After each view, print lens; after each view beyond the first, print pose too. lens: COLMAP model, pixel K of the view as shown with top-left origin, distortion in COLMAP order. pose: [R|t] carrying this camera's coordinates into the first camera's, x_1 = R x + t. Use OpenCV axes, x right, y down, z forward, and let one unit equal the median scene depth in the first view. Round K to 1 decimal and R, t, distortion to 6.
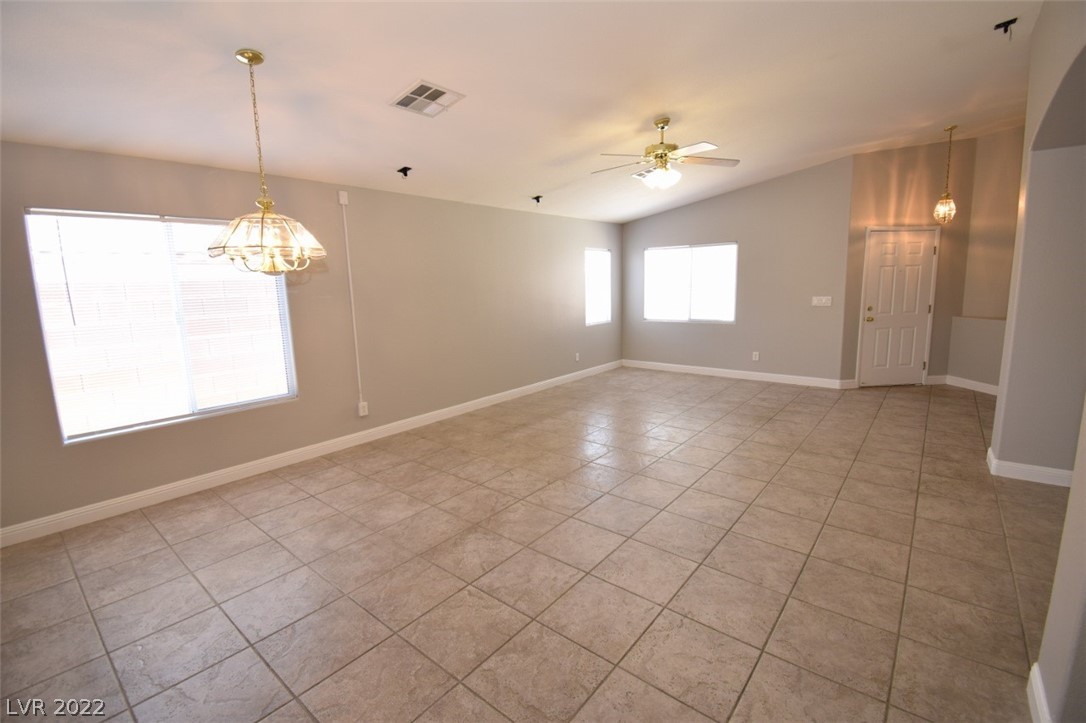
lens RADIAL K [[482.4, 0, 541.3], [0, 482.4, 359.5], [0, 0, 1]] dist [0.014165, -0.005213]
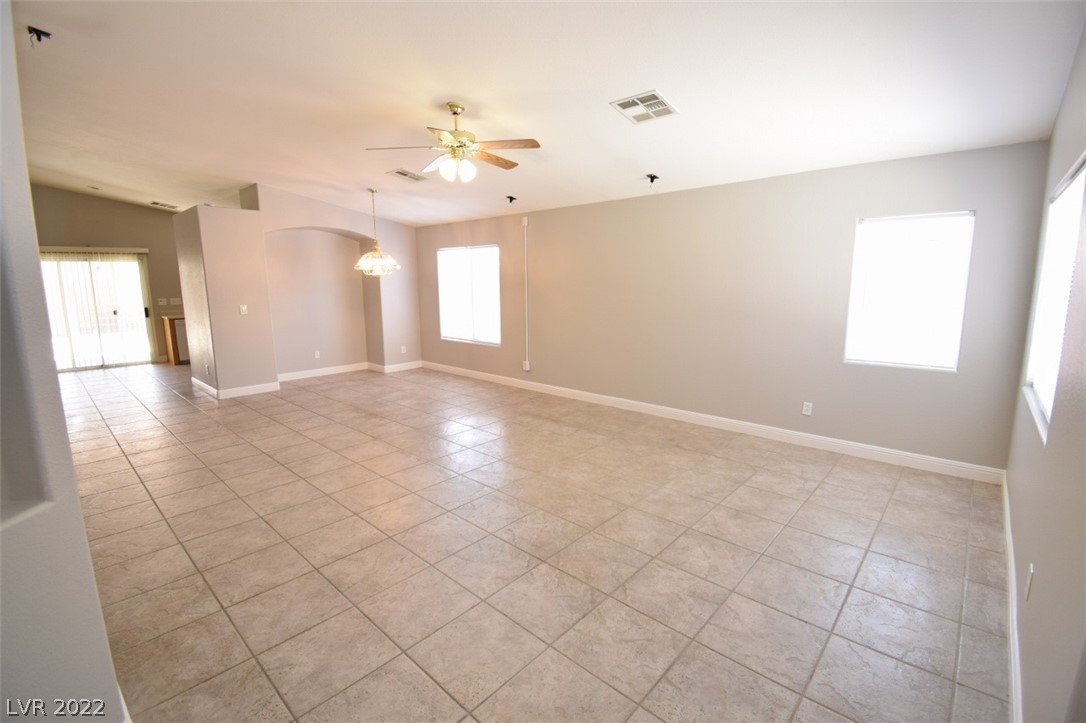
lens RADIAL K [[482.4, 0, 551.9], [0, 482.4, 361.8], [0, 0, 1]] dist [0.014165, -0.005213]
pose [[-0.051586, 0.191570, -0.980122, 1.322110], [-0.150346, 0.968754, 0.197261, -0.261168], [0.987287, 0.157534, -0.021173, 1.394420]]
